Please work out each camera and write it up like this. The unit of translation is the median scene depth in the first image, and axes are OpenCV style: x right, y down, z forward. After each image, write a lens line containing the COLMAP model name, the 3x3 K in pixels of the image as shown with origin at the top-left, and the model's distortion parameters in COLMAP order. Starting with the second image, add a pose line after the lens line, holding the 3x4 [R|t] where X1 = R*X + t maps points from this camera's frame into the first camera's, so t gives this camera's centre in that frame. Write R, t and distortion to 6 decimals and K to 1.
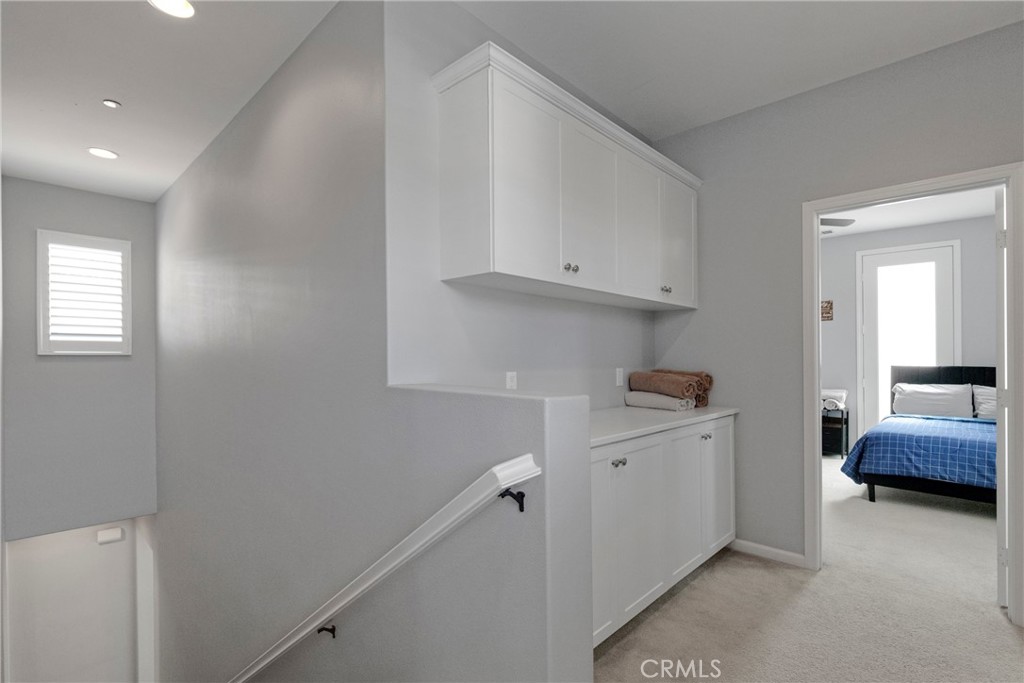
lens RADIAL K [[466.6, 0, 515.2], [0, 466.6, 347.4], [0, 0, 1]] dist [-0.002409, -0.001024]
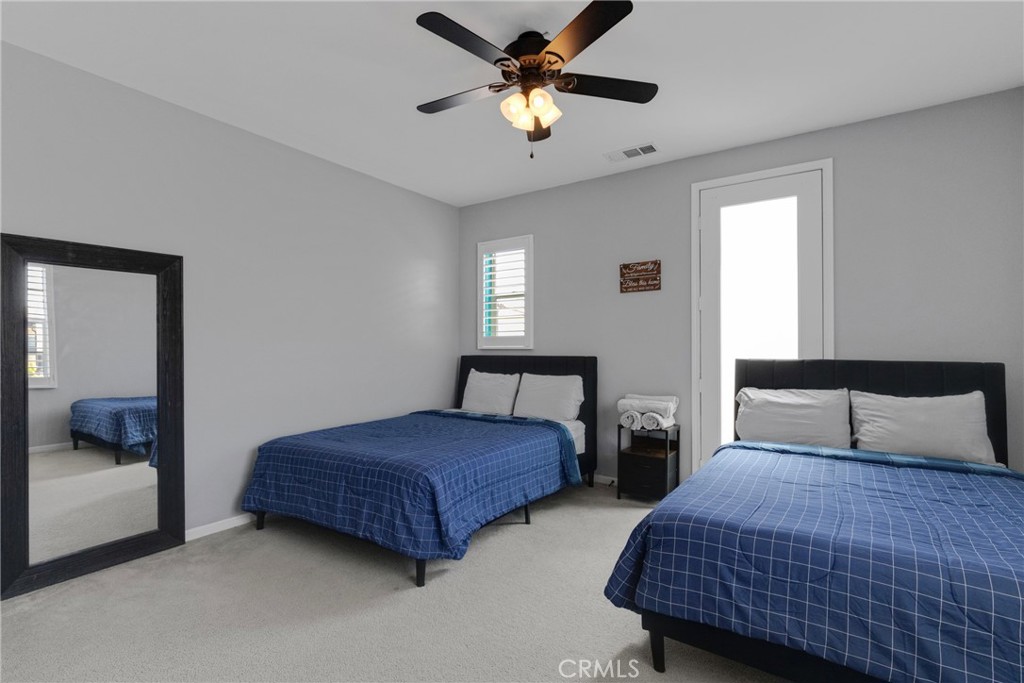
lens RADIAL K [[466.6, 0, 509.0], [0, 466.6, 342.5], [0, 0, 1]] dist [-0.002409, -0.001024]
pose [[0.987288, -0.005541, 0.158842, 0.464804], [0.003965, 0.999940, 0.010236, 0.010380], [-0.158889, -0.009477, 0.987251, 0.488779]]
